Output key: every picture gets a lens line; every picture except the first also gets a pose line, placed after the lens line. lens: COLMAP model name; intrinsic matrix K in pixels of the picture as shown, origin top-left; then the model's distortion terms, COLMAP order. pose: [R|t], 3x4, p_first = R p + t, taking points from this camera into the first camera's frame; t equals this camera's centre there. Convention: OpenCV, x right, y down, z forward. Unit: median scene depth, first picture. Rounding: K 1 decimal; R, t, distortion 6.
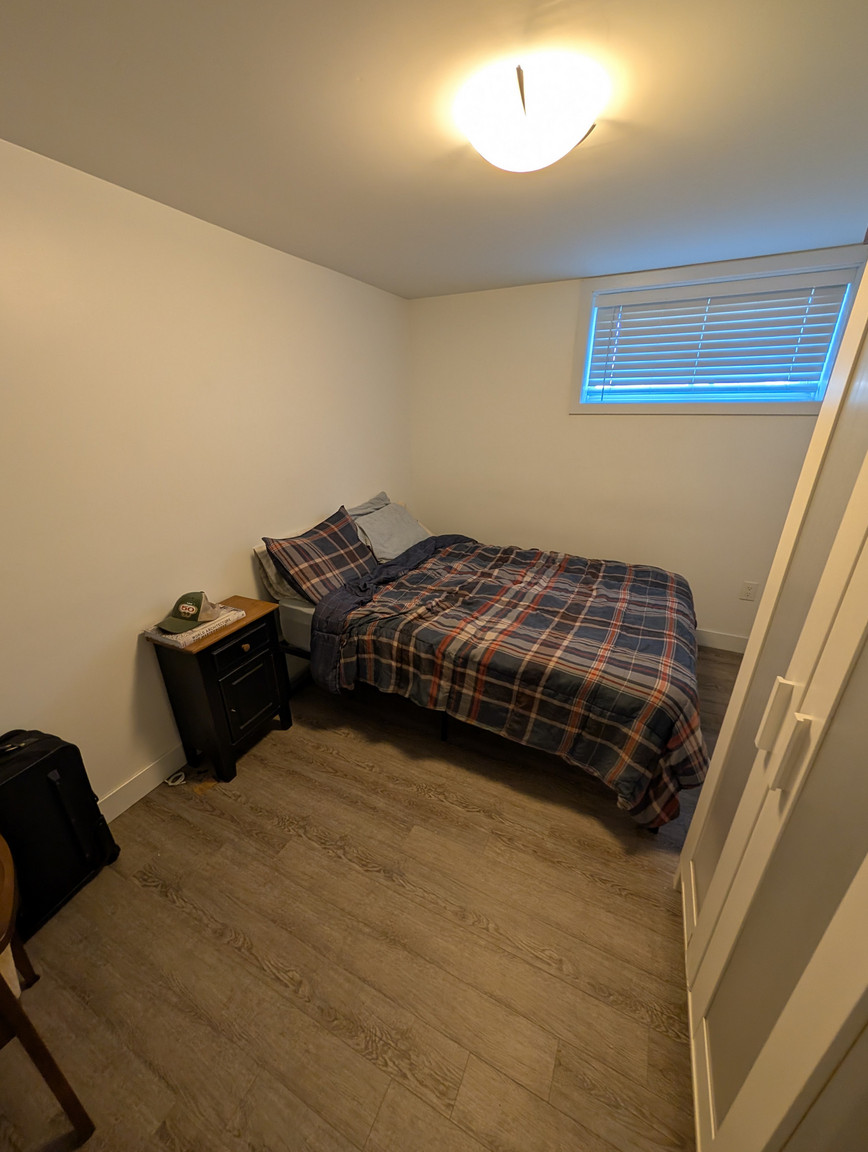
lens RADIAL K [[433.7, 0, 430.1], [0, 433.7, 575.6], [0, 0, 1]] dist [-0.000058, 0.000692]
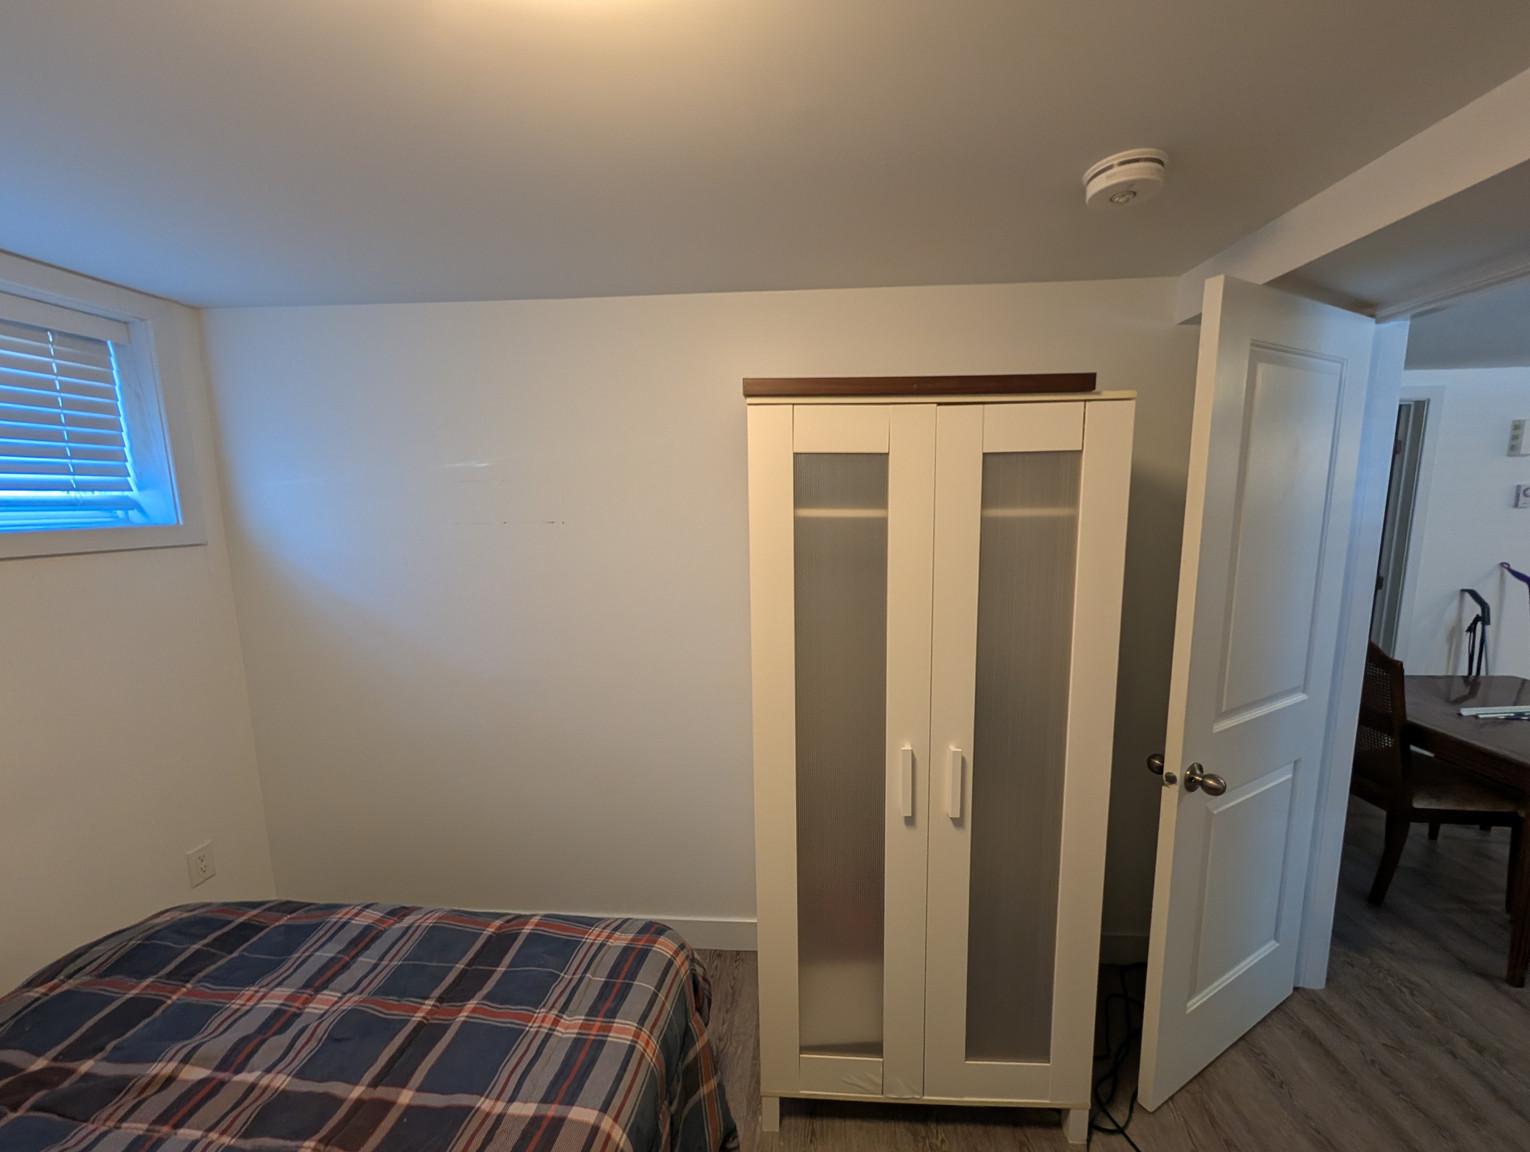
lens RADIAL K [[576.0, 0, 766.1], [0, 576.0, 583.4], [0, 0, 1]] dist [-0.000058, 0.000692]
pose [[-0.391566, -0.108128, 0.913775, -0.166771], [0.347785, 0.902014, 0.255767, -0.277677], [-0.851893, 0.417947, -0.315593, 0.656016]]
